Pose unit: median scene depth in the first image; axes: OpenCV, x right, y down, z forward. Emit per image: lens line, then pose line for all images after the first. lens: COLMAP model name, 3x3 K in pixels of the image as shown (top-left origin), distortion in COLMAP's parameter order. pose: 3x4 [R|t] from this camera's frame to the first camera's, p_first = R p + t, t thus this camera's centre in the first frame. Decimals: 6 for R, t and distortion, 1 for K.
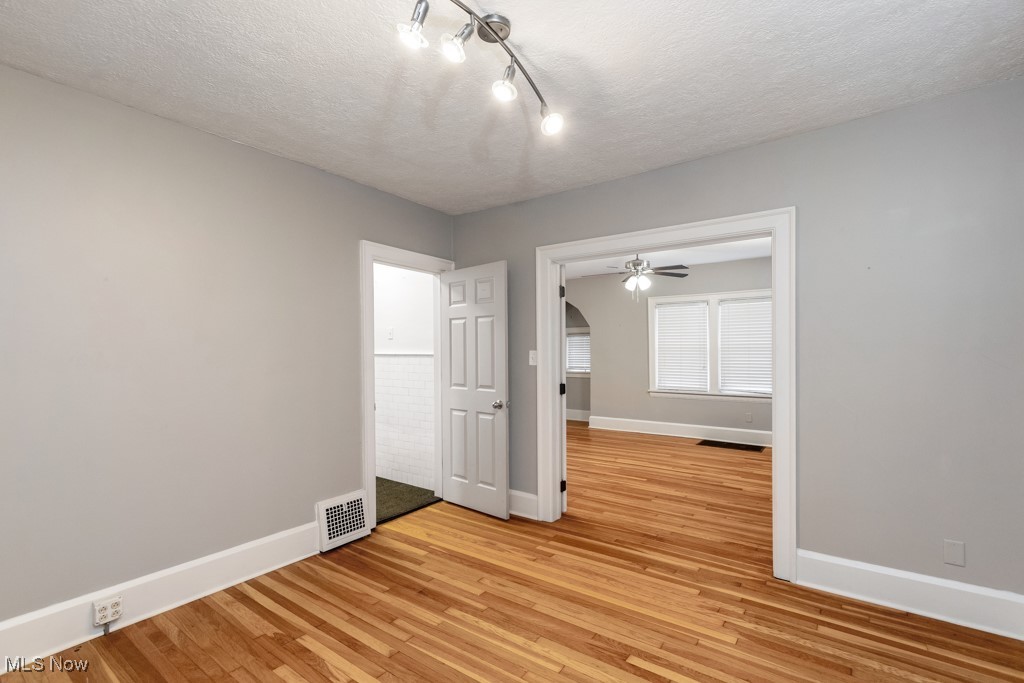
lens RADIAL K [[466.4, 0, 517.4], [0, 466.4, 345.6], [0, 0, 1]] dist [0.017583, -0.002779]
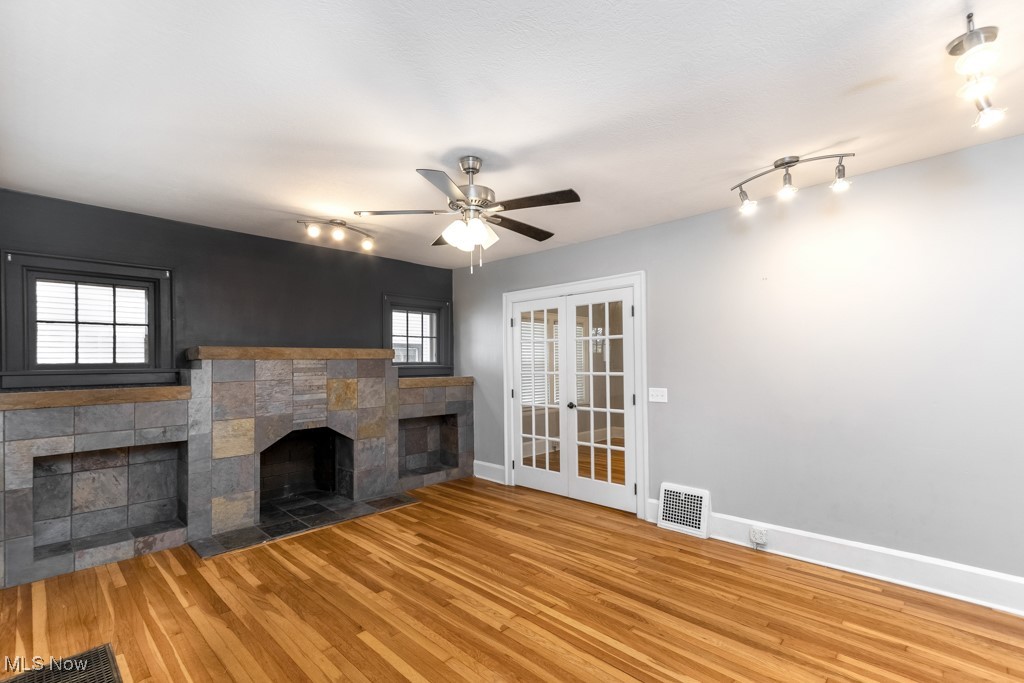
lens RADIAL K [[466.4, 0, 517.6], [0, 466.4, 356.1], [0, 0, 1]] dist [0.017583, -0.002779]
pose [[-0.988639, 0.018646, 0.149150, 0.160473], [0.015177, 0.999588, -0.024359, 0.007389], [-0.149543, -0.021819, -0.988515, 1.739000]]
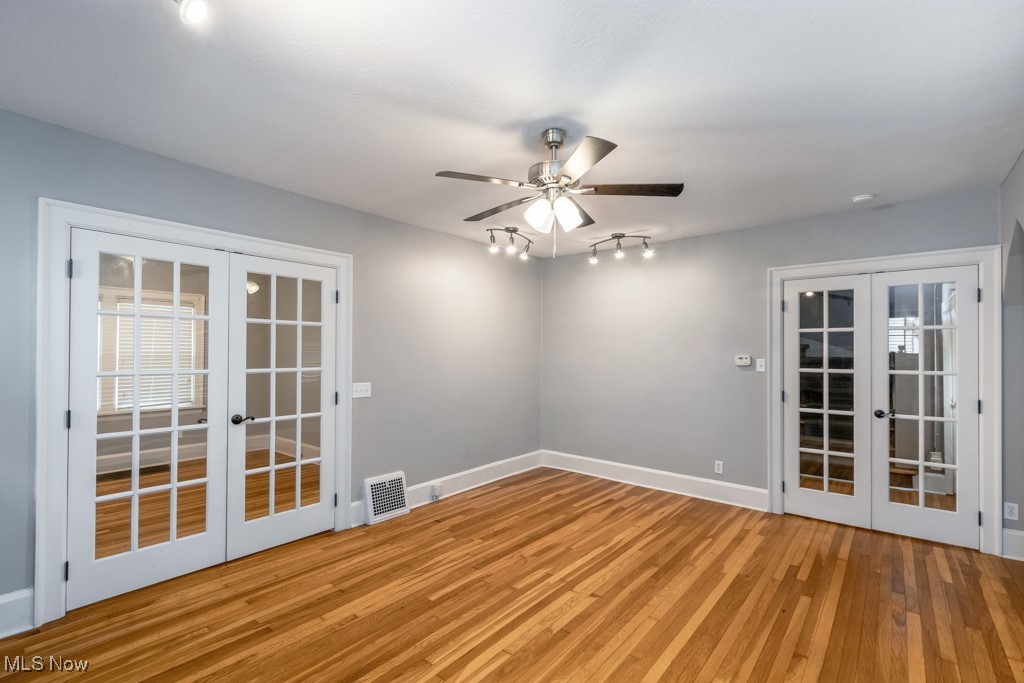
lens RADIAL K [[466.4, 0, 508.4], [0, 466.4, 348.1], [0, 0, 1]] dist [0.017583, -0.002779]
pose [[-0.072038, -0.004714, -0.997391, 0.841856], [0.004340, 0.999978, -0.005040, -0.005960], [0.997392, -0.004692, -0.072016, 1.159787]]
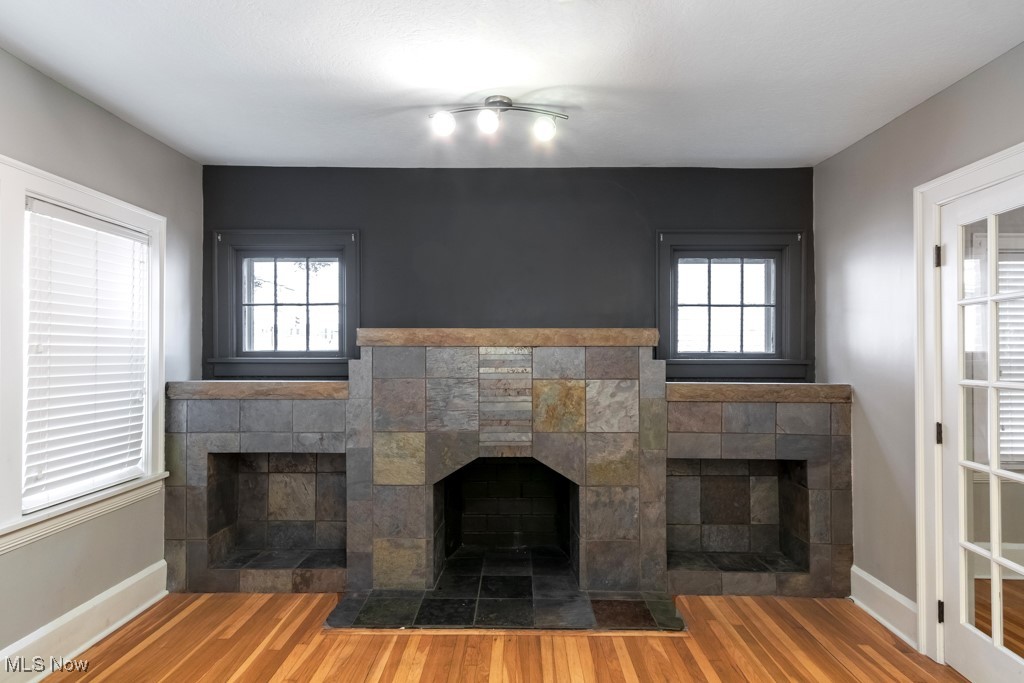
lens RADIAL K [[562.4, 0, 510.2], [0, 562.4, 348.9], [0, 0, 1]] dist [0.009181, -0.003105]
pose [[-0.571448, 0.011791, 0.820553, 0.130481], [-0.007129, 0.999788, -0.019331, 0.001464], [-0.820607, -0.016897, -0.571243, 1.277187]]
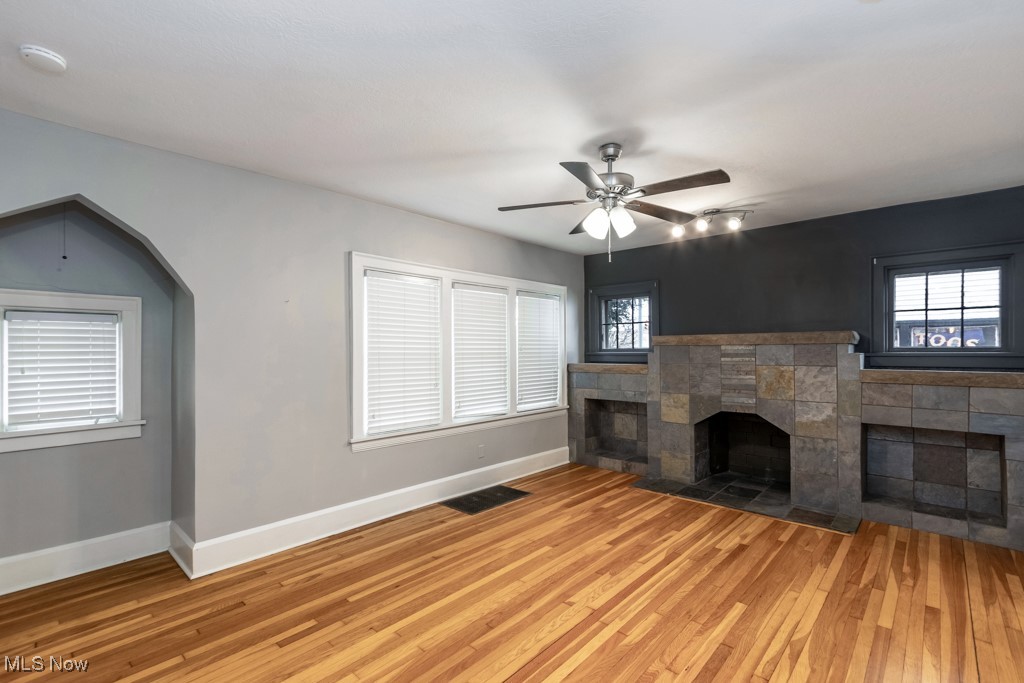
lens RADIAL K [[466.4, 0, 513.6], [0, 466.4, 355.1], [0, 0, 1]] dist [0.017583, -0.002779]
pose [[0.116570, -0.005325, 0.993168, -0.291261], [-0.006371, 0.999961, 0.006109, 0.002679], [-0.993162, -0.007040, 0.116532, 1.225181]]
